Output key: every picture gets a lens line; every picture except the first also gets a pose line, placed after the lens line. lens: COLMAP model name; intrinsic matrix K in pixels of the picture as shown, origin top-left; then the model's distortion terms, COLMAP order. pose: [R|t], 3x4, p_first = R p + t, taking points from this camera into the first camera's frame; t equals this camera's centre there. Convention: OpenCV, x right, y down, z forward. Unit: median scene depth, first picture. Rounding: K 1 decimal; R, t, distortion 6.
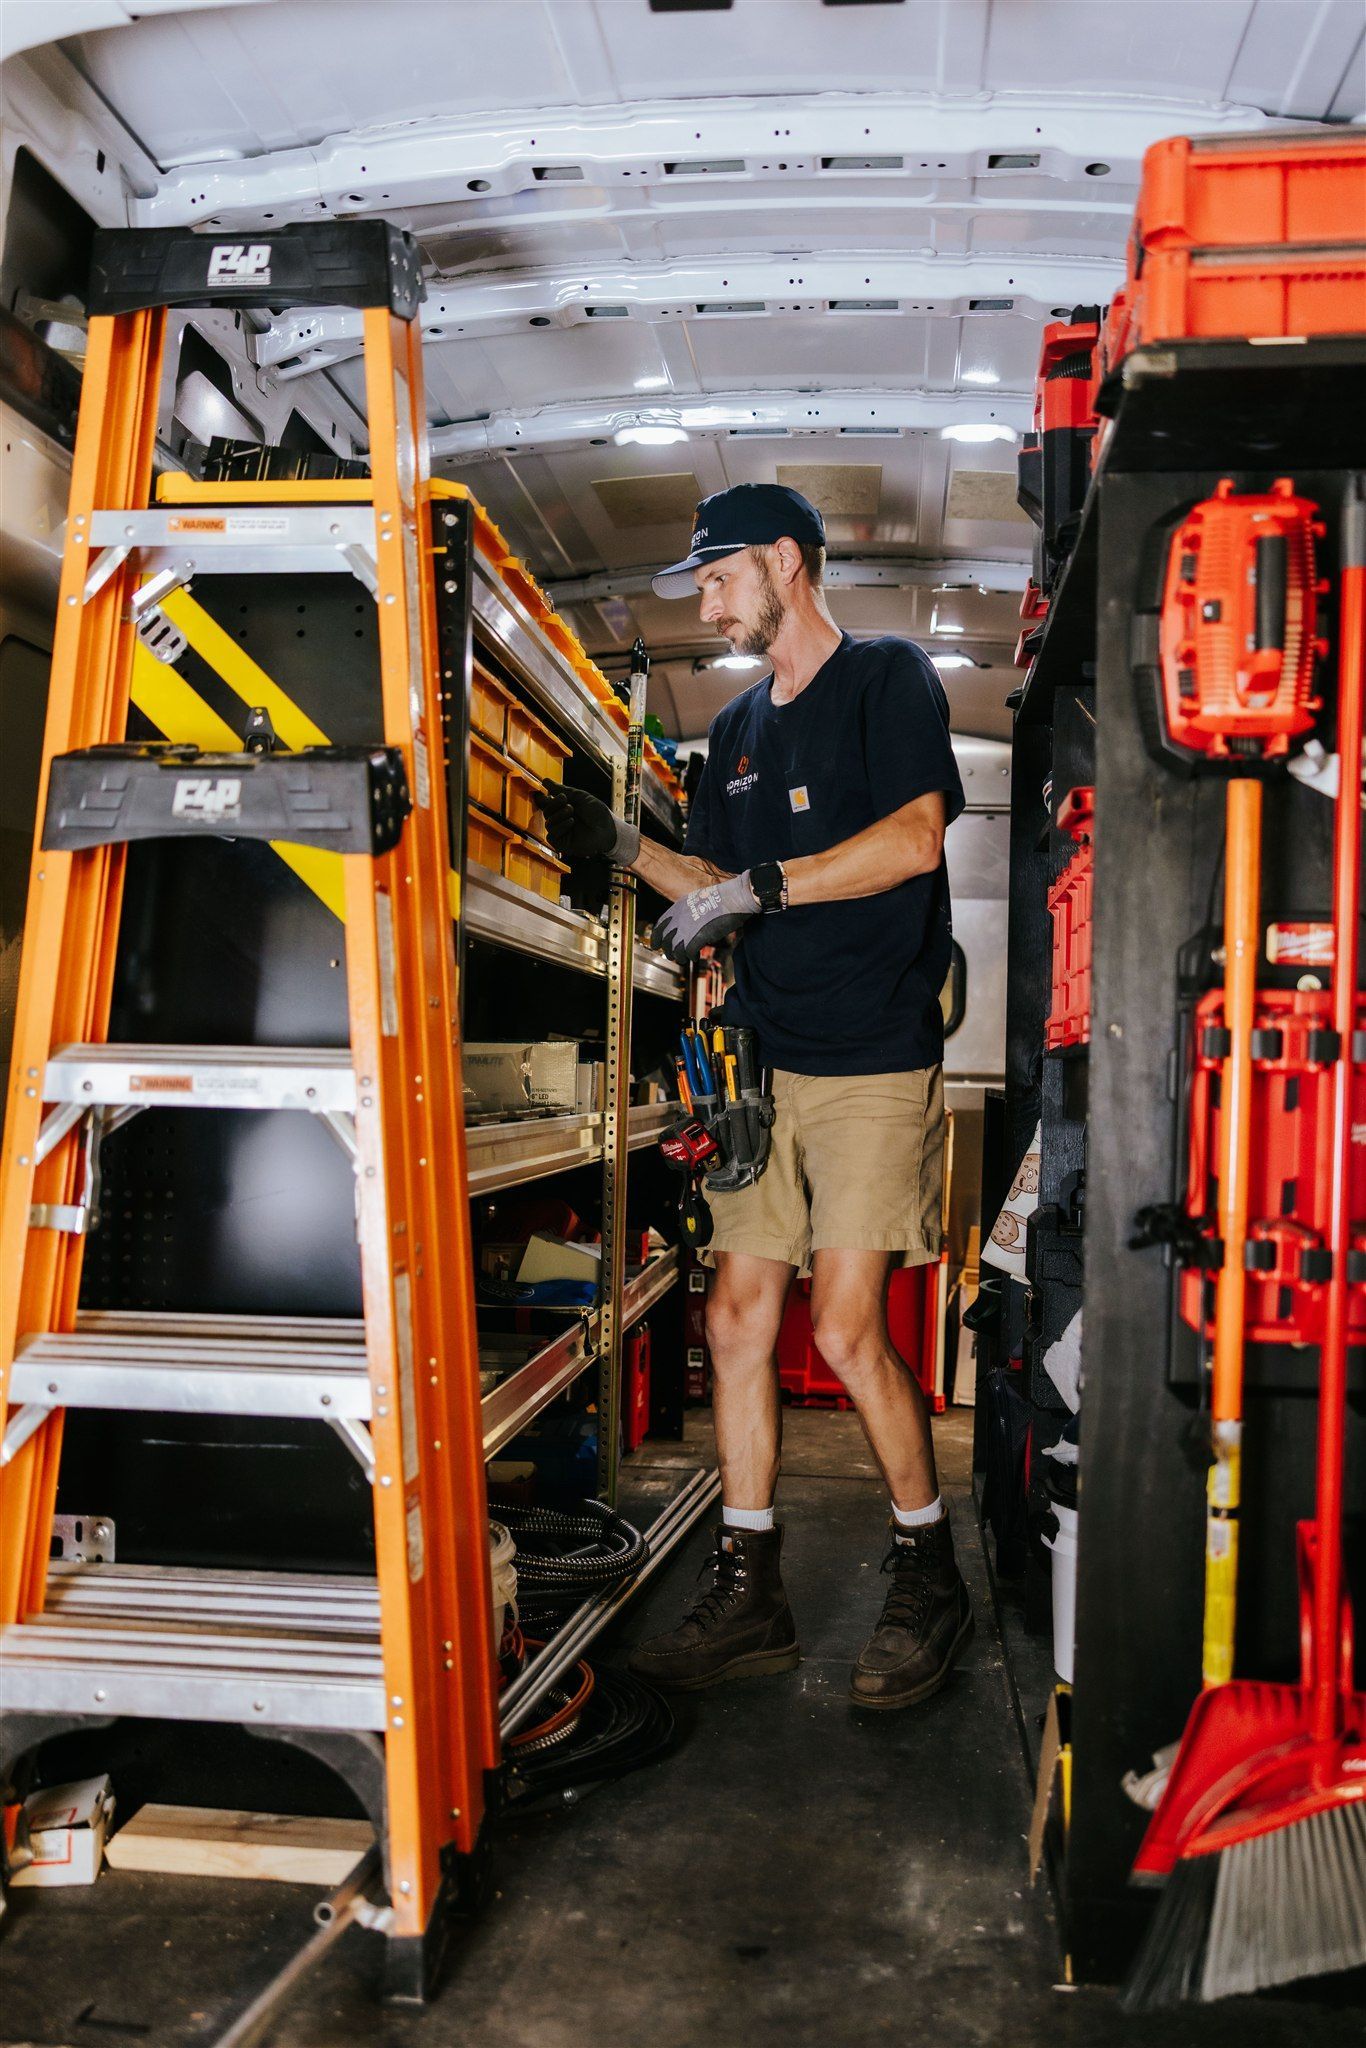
lens RADIAL K [[1802.8, 0, 684.0], [0, 1802.8, 1060.2], [0, 0, 1]] dist [-0.003547, 0.008710]
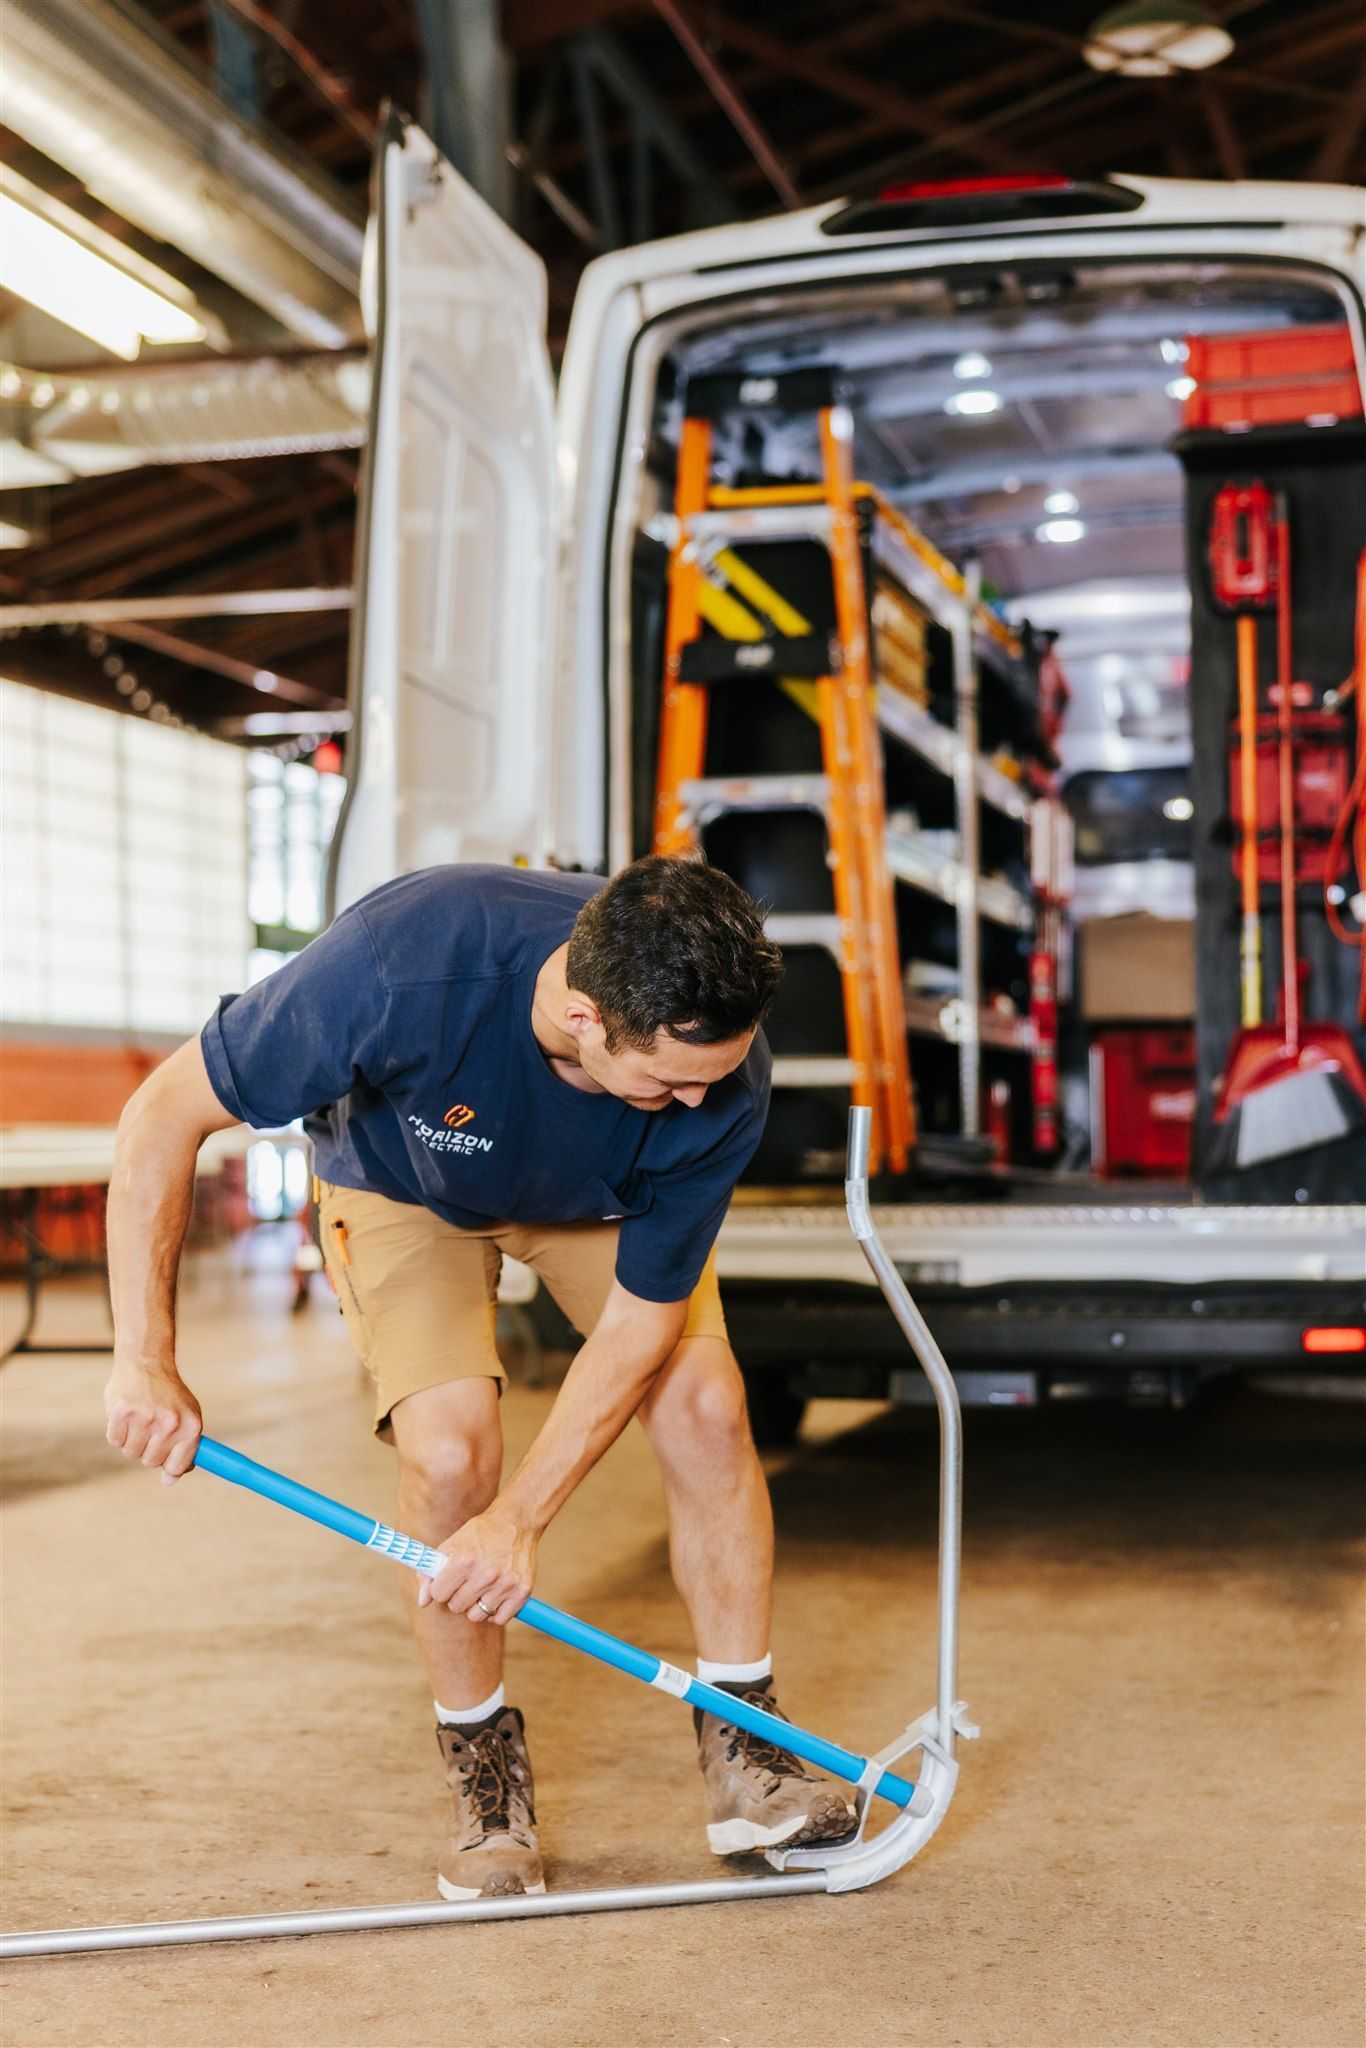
lens RADIAL K [[3194.7, 0, 672.8], [0, 3194.7, 1018.8], [0, 0, 1]] dist [0.075407, 0.000000]
pose [[0.990069, -0.037987, -0.135351, 0.118261], [0.032757, 0.998636, -0.040660, 0.407429], [0.136711, 0.035822, 0.989963, -2.567811]]
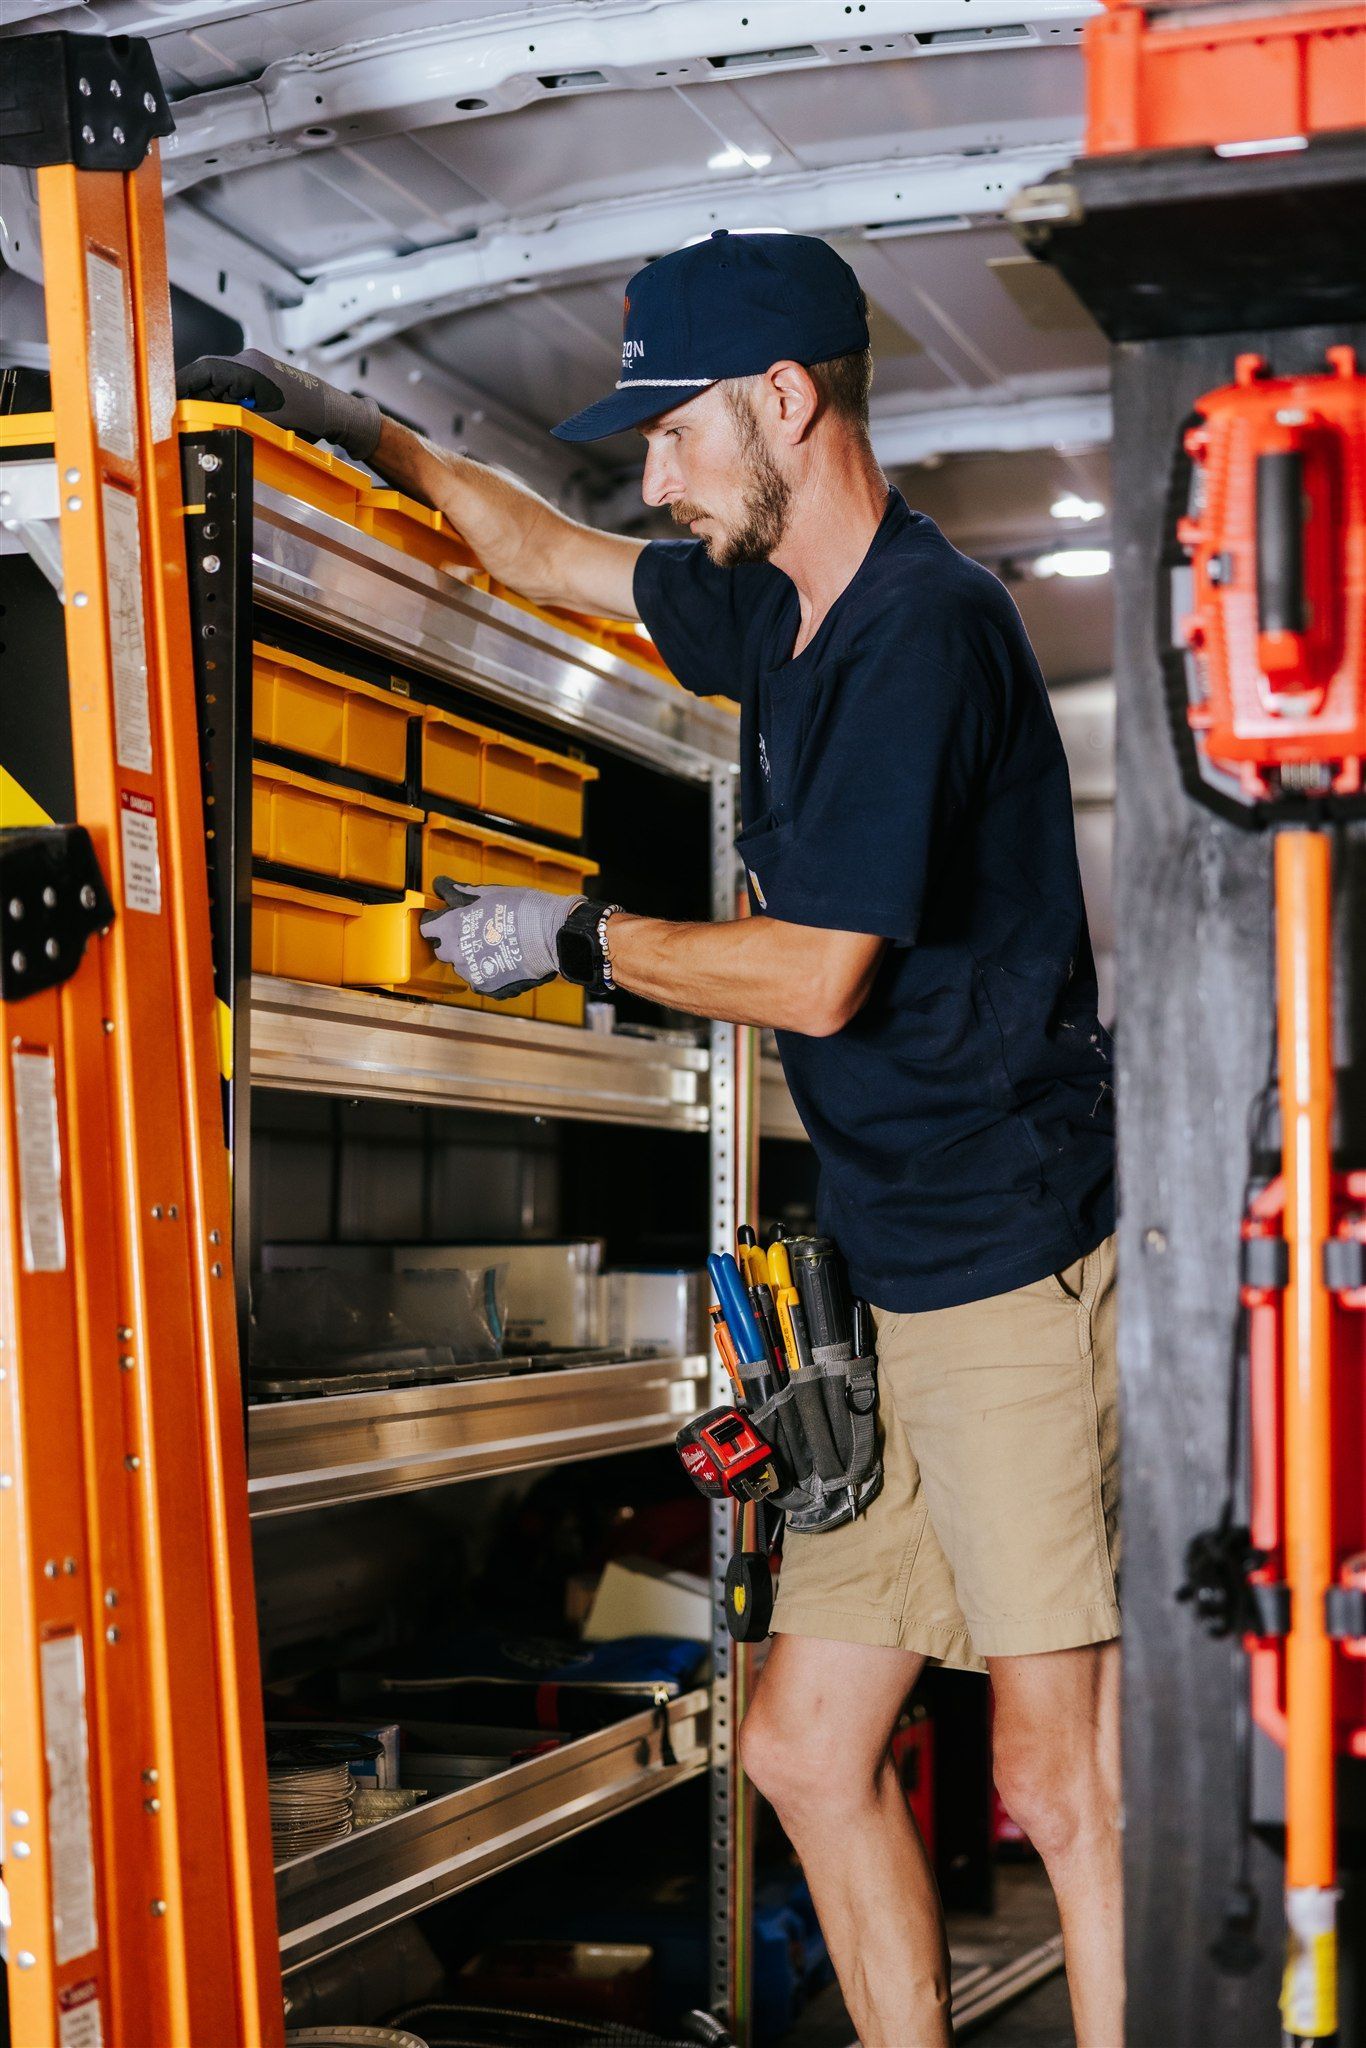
lens RADIAL K [[3265.3, 0, 734.6], [0, 3265.3, 1052.3], [0, 0, 1]] dist [0.004907, 0.000000]
pose [[0.980044, -0.031713, -0.196235, 0.298538], [0.021629, 0.998343, -0.053318, -0.022826], [0.197601, 0.048010, 0.979106, -0.109666]]
